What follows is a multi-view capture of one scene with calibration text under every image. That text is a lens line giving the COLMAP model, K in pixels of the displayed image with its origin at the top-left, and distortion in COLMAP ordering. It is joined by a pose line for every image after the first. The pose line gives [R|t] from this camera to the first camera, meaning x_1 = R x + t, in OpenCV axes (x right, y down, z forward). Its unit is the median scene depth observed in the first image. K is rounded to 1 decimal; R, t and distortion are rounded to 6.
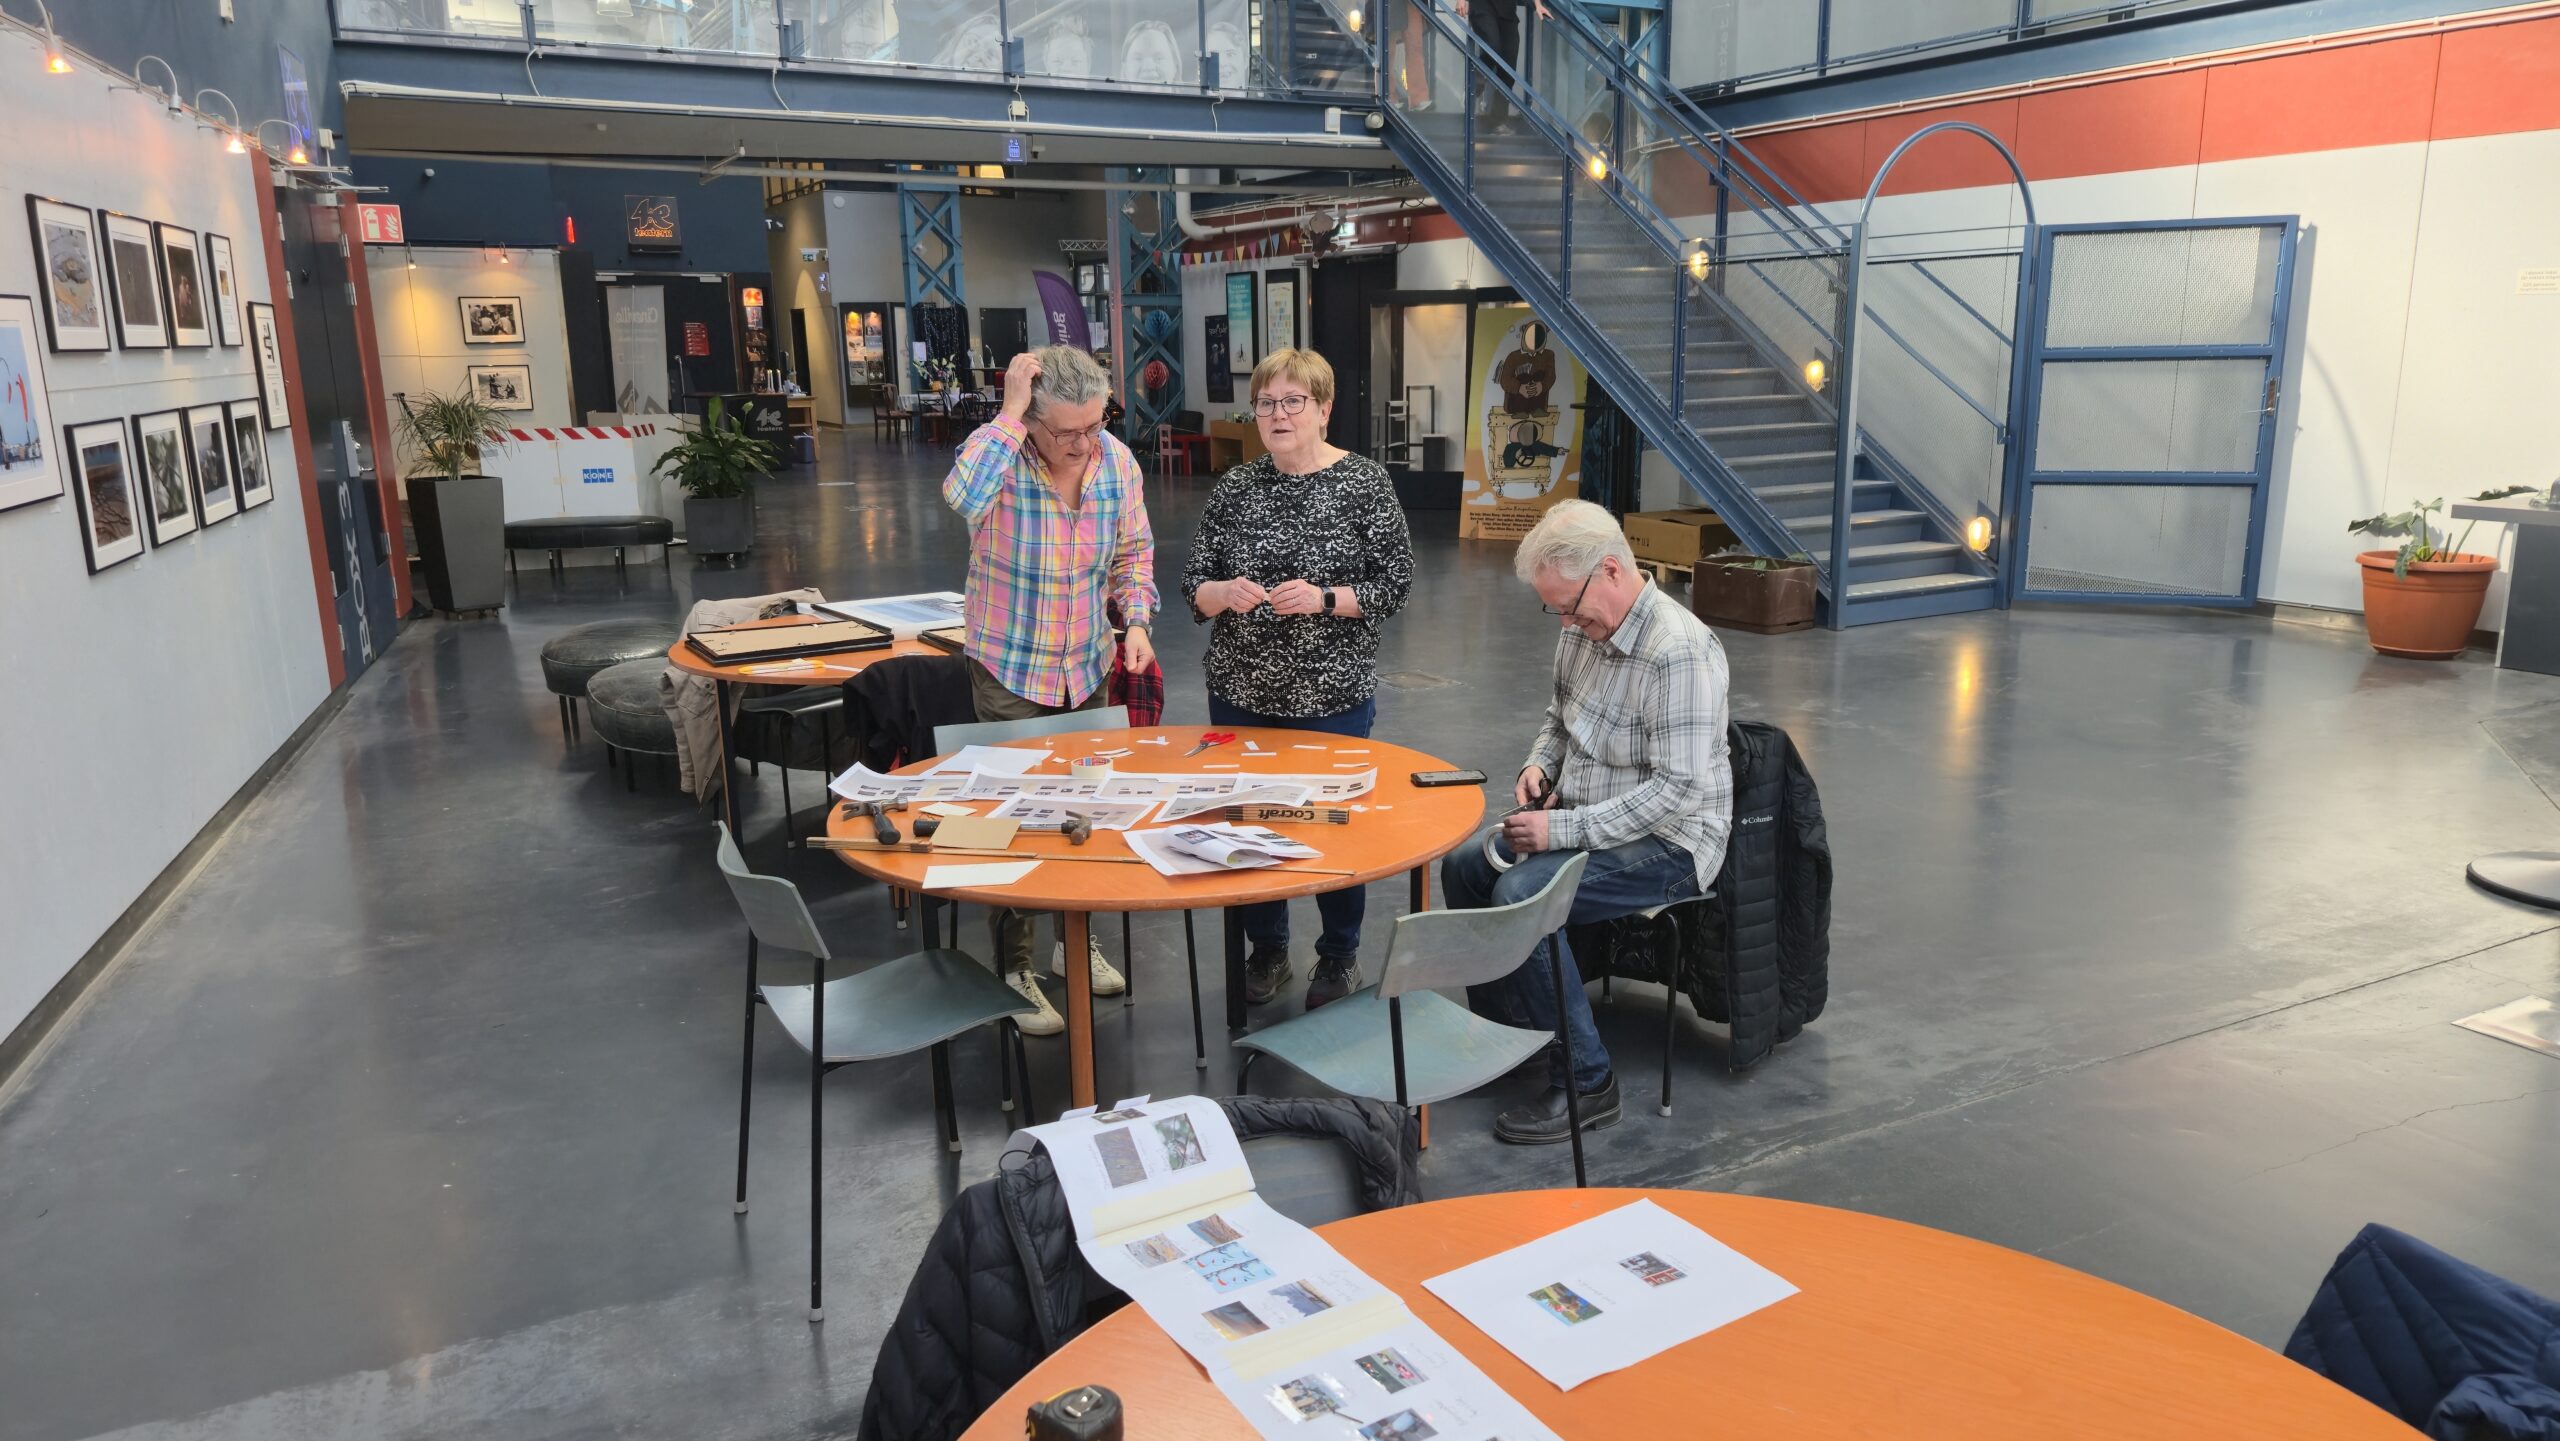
lens RADIAL K [[1730.5, 0, 1279.0], [0, 1730.5, 726.6], [0, 0, 1]] dist [0.008068, 0.001883]
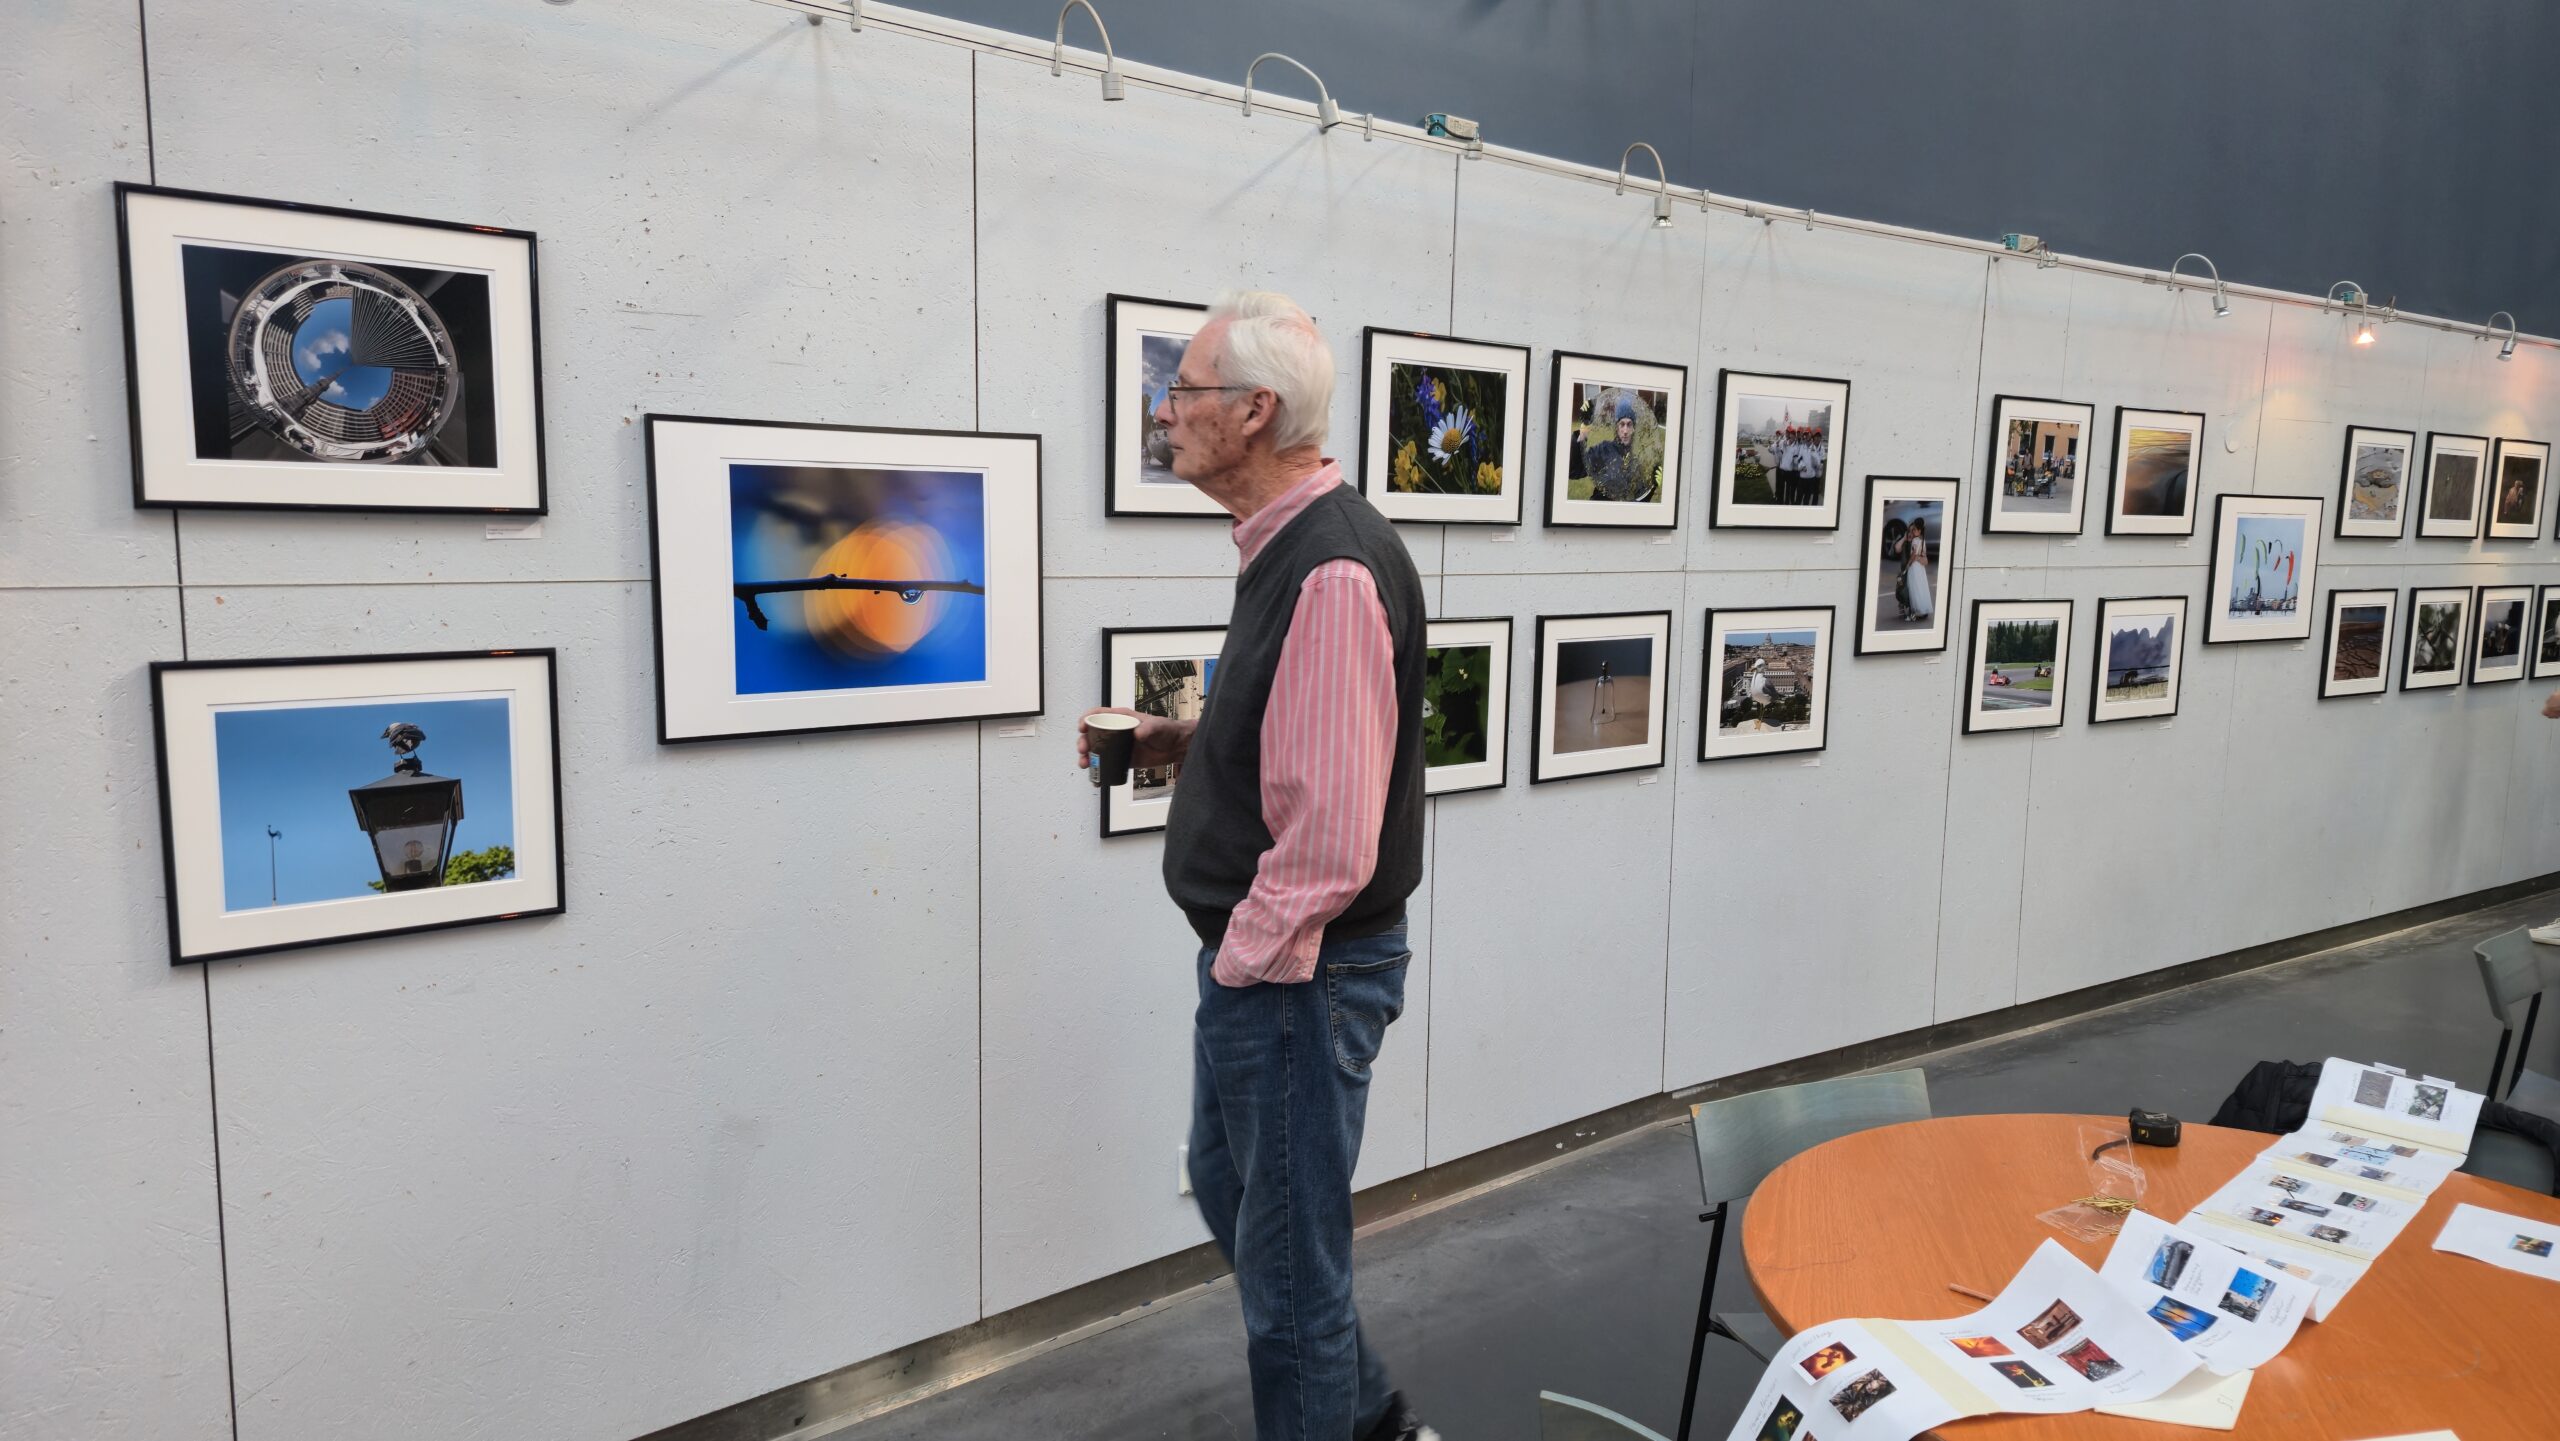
lens RADIAL K [[1730.5, 0, 1279.4], [0, 1730.5, 729.2], [0, 0, 1]] dist [0.008068, 0.001883]
pose [[0.261986, 0.144289, -0.954224, 0.427376], [-0.239622, 0.967522, 0.080510, 0.022372], [0.934850, 0.207561, 0.288052, -0.153153]]
